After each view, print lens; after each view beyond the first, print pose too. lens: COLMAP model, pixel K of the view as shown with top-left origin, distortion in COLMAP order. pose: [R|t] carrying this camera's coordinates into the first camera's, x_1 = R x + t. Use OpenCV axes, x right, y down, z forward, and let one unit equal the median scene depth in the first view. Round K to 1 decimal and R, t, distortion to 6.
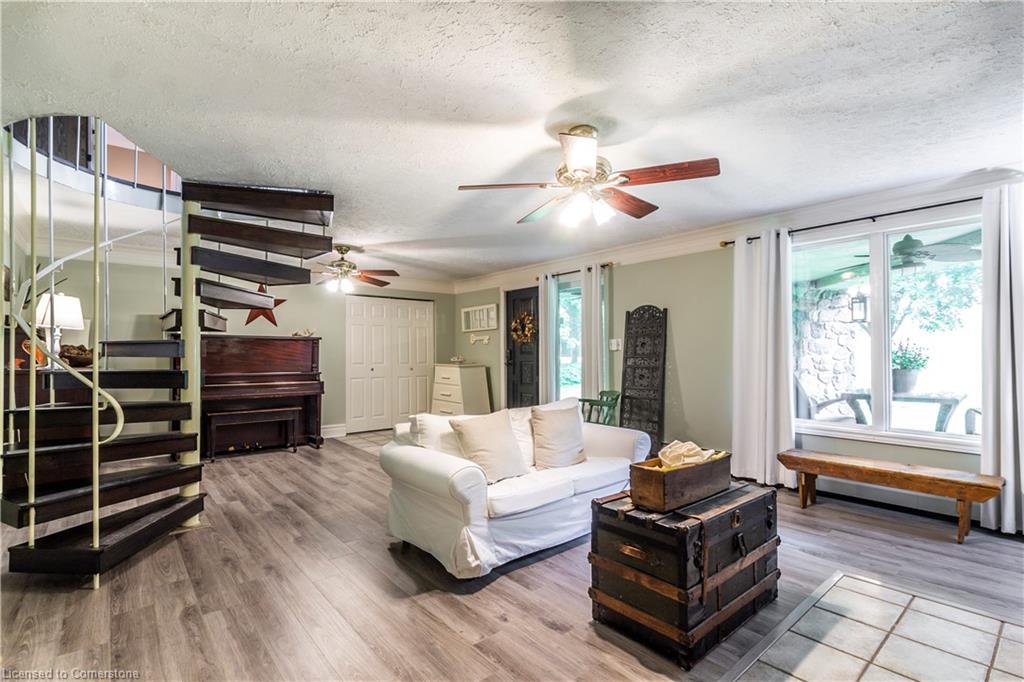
lens RADIAL K [[478.3, 0, 515.0], [0, 478.3, 347.7], [0, 0, 1]] dist [0.001428, 0.000168]
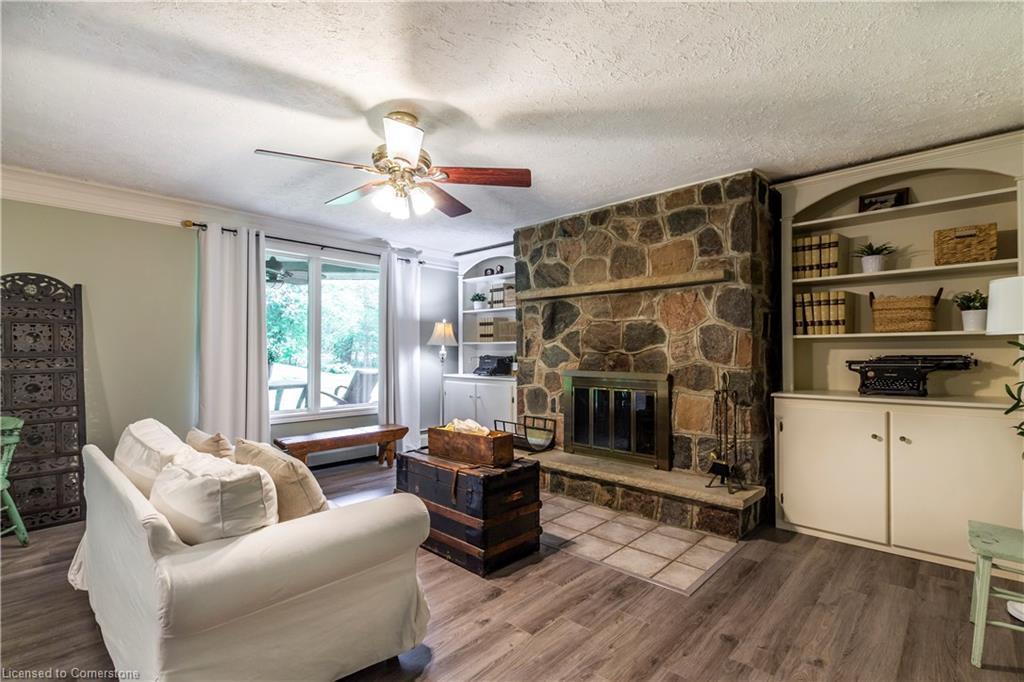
lens RADIAL K [[478.3, 0, 514.4], [0, 478.3, 346.9], [0, 0, 1]] dist [0.001428, 0.000168]
pose [[-0.117105, 0.008837, 0.993080, -0.698010], [-0.011166, 0.999885, -0.010214, 0.010686], [-0.993057, -0.012285, -0.116993, 0.736546]]
